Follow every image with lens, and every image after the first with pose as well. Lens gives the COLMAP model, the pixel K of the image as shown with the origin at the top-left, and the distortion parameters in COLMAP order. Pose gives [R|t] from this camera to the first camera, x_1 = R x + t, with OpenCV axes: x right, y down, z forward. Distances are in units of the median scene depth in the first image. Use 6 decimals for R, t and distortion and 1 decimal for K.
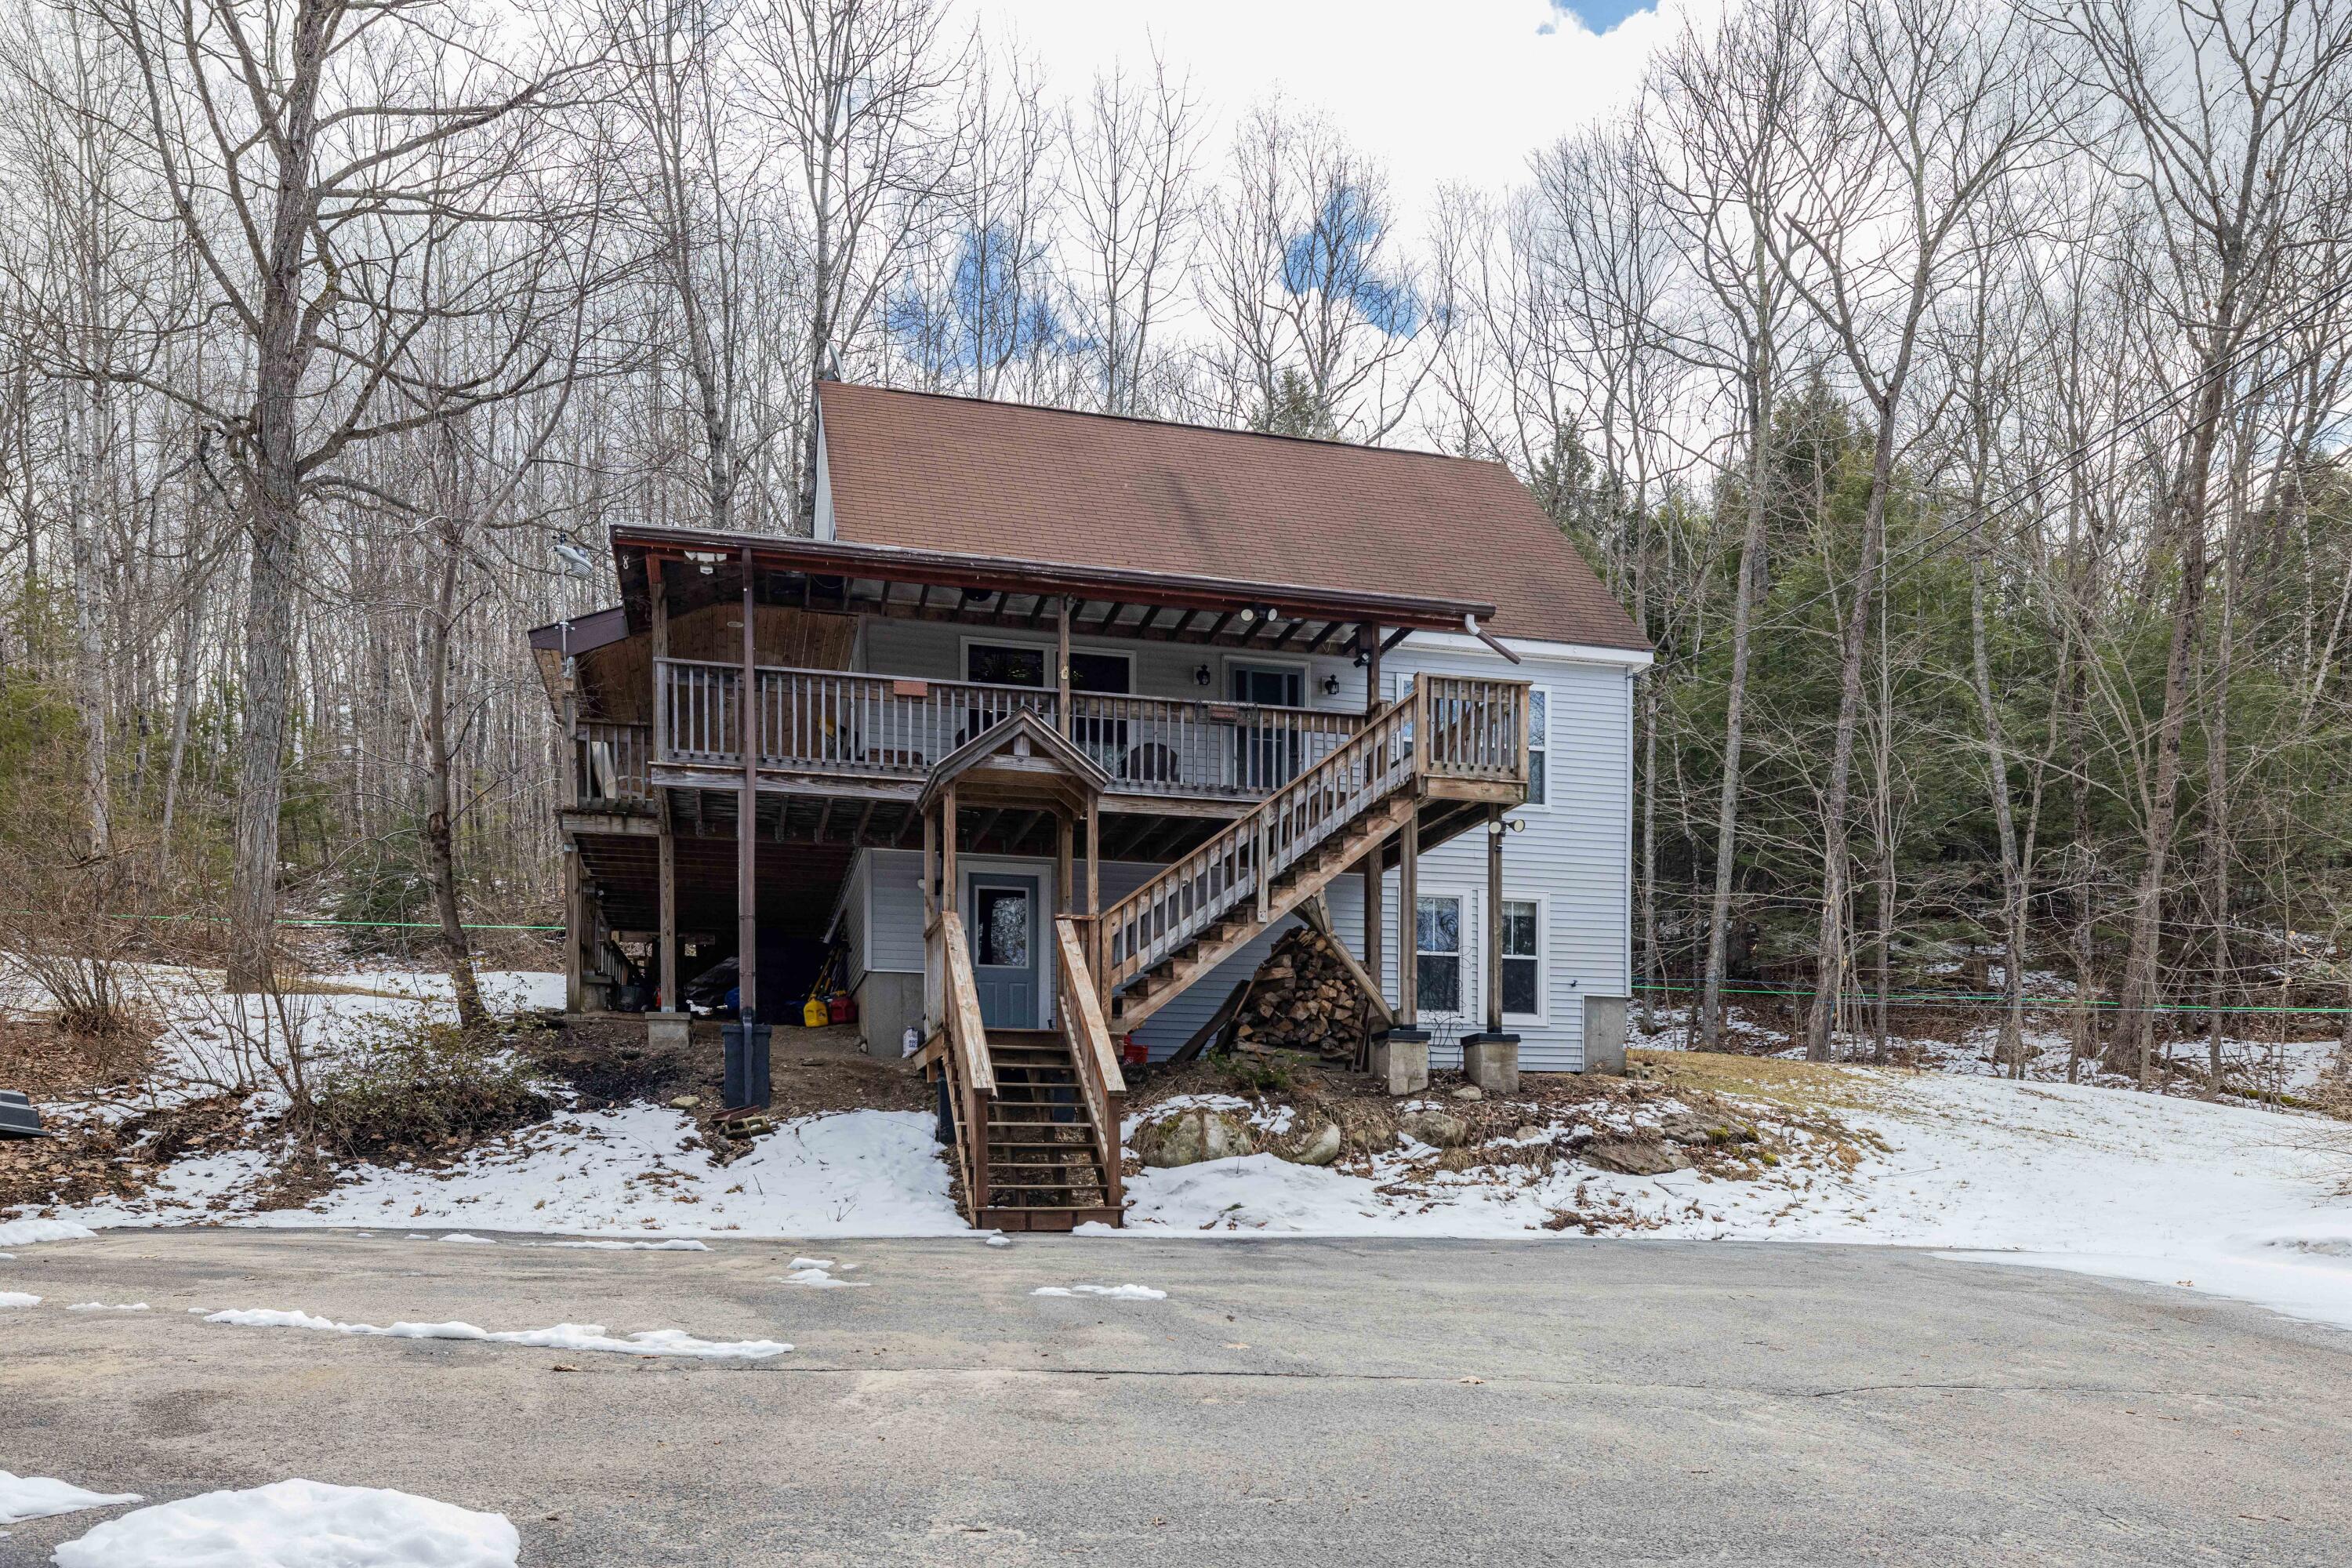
lens RADIAL K [[1427.4, 0, 1176.0], [0, 1427.4, 784.0], [0, 0, 1]] dist [0.003000, 0.000499]
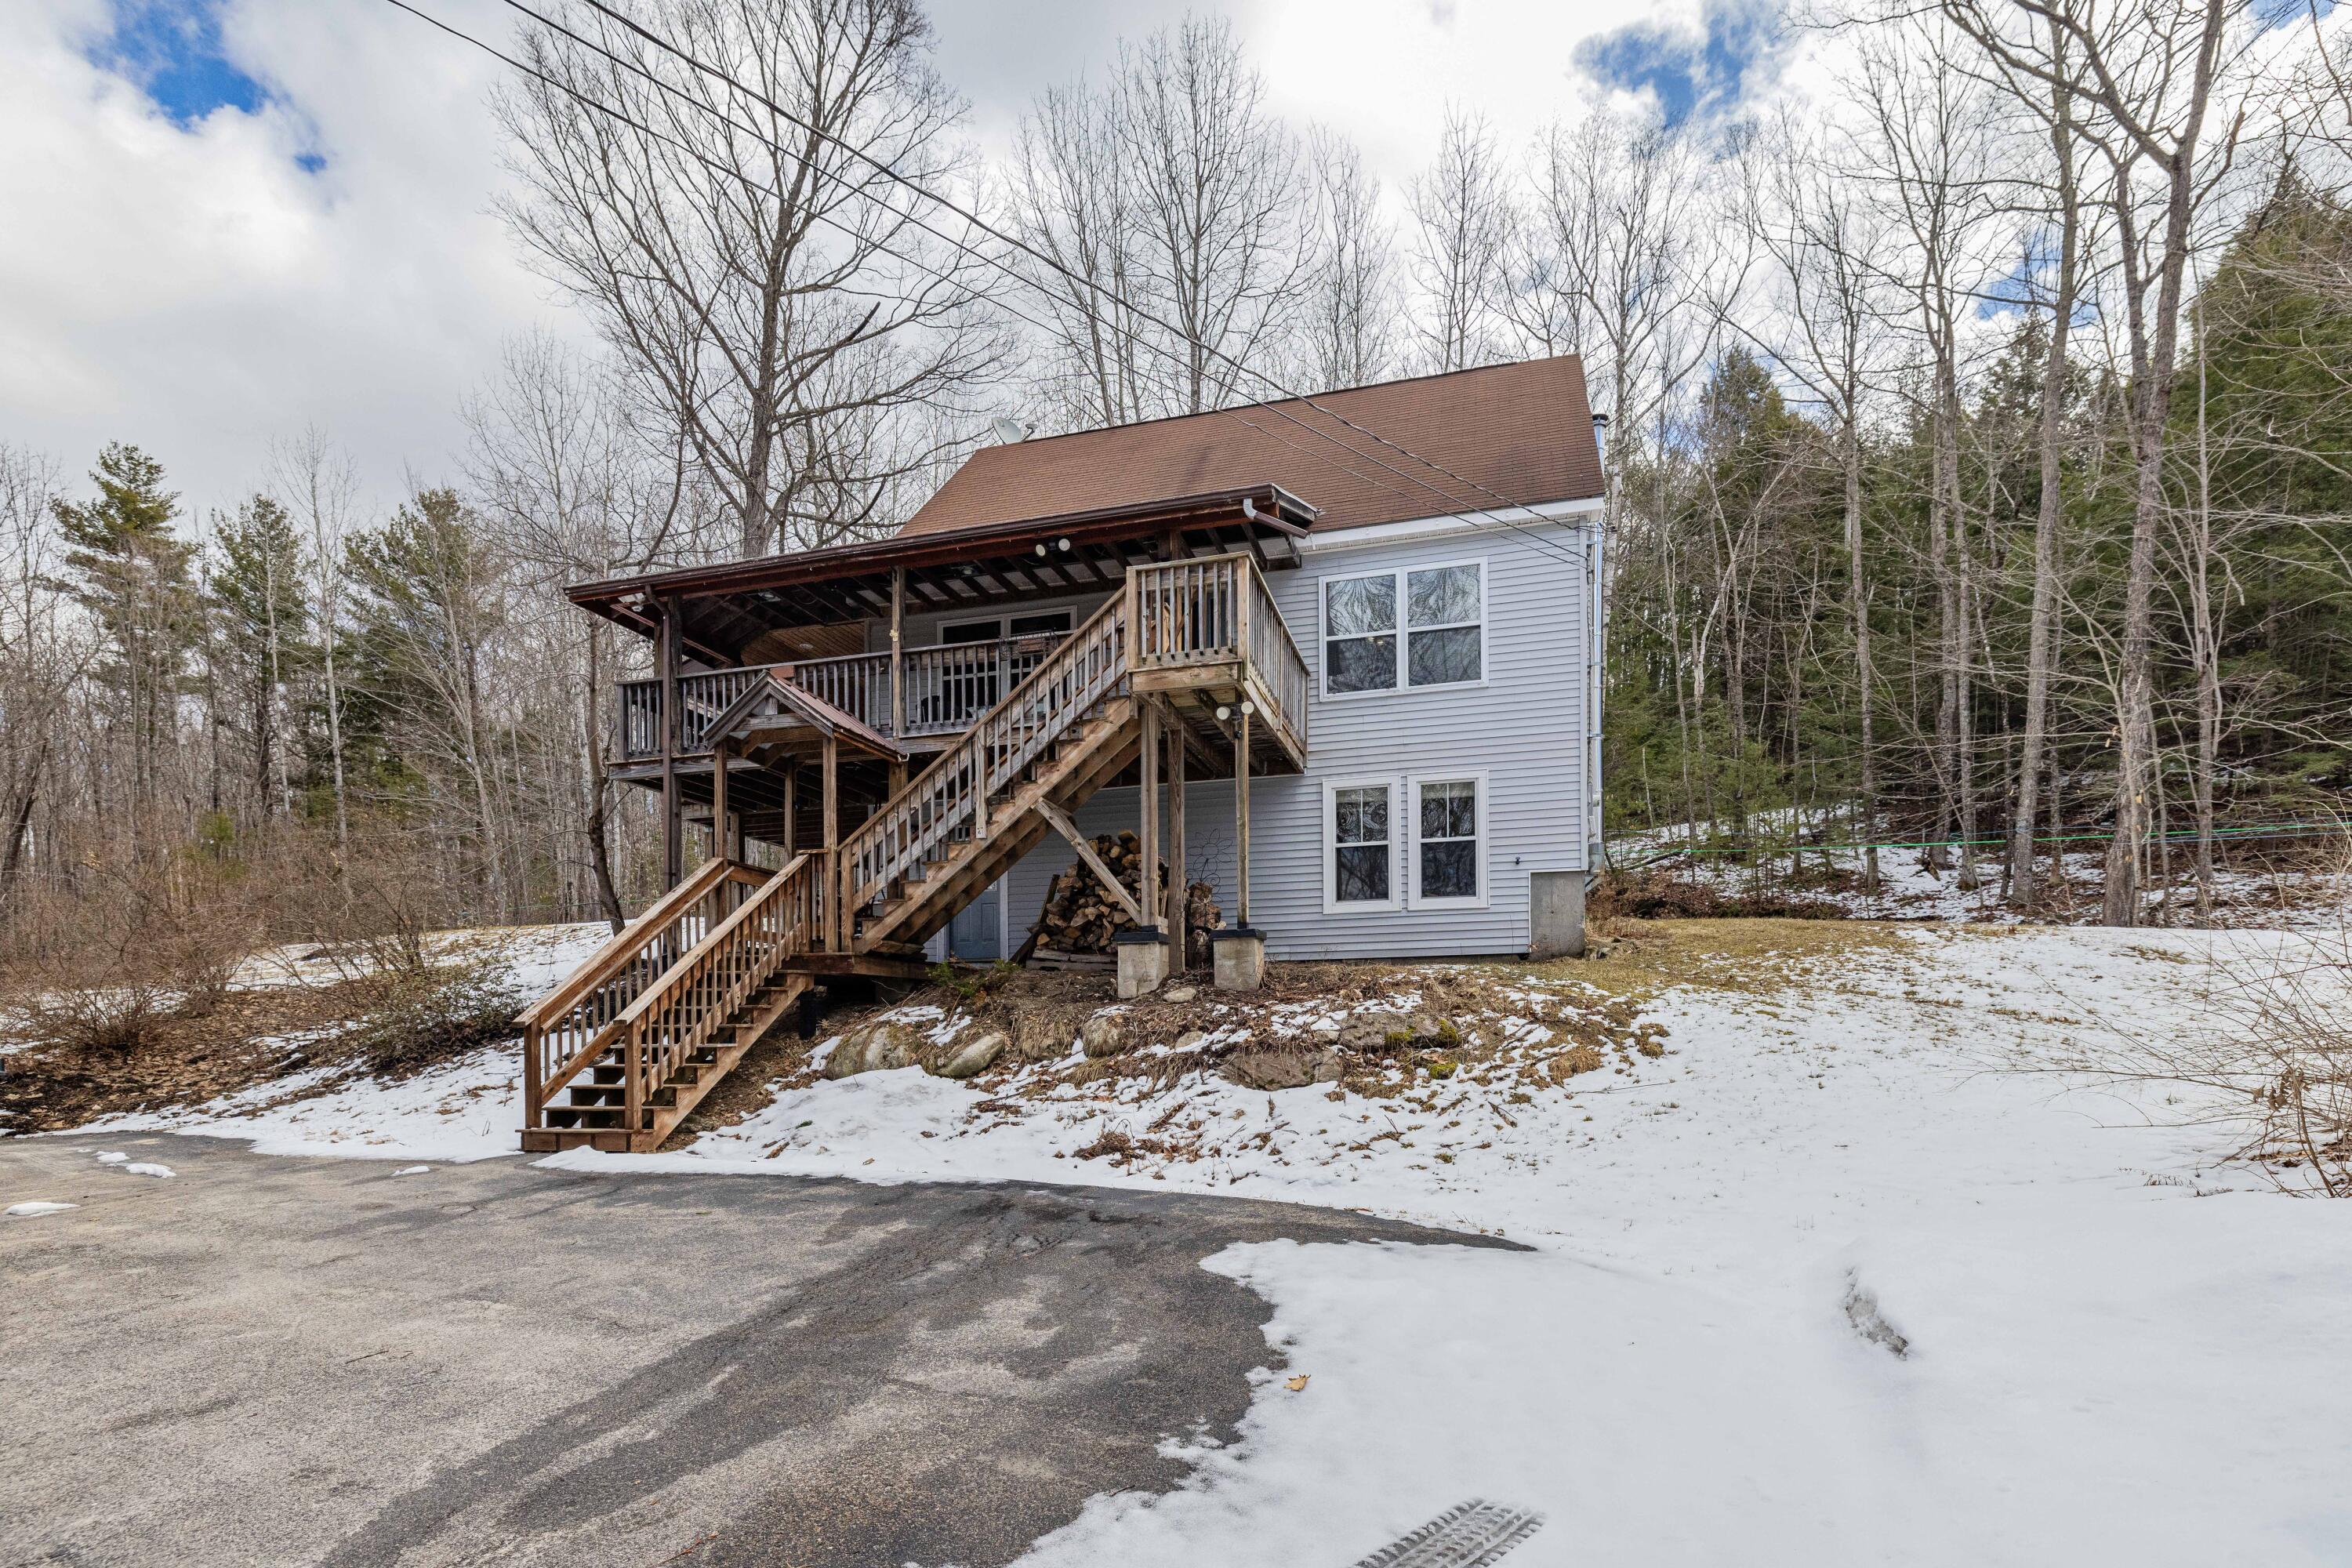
lens RADIAL K [[1024.1, 0, 1176.0], [0, 1024.1, 784.0], [0, 0, 1]] dist [-0.002421, -0.000161]
pose [[0.888281, -0.120648, -0.443171, 0.488867], [0.137561, 0.990475, 0.006077, 0.068152], [0.438217, -0.066361, 0.896416, 0.371946]]
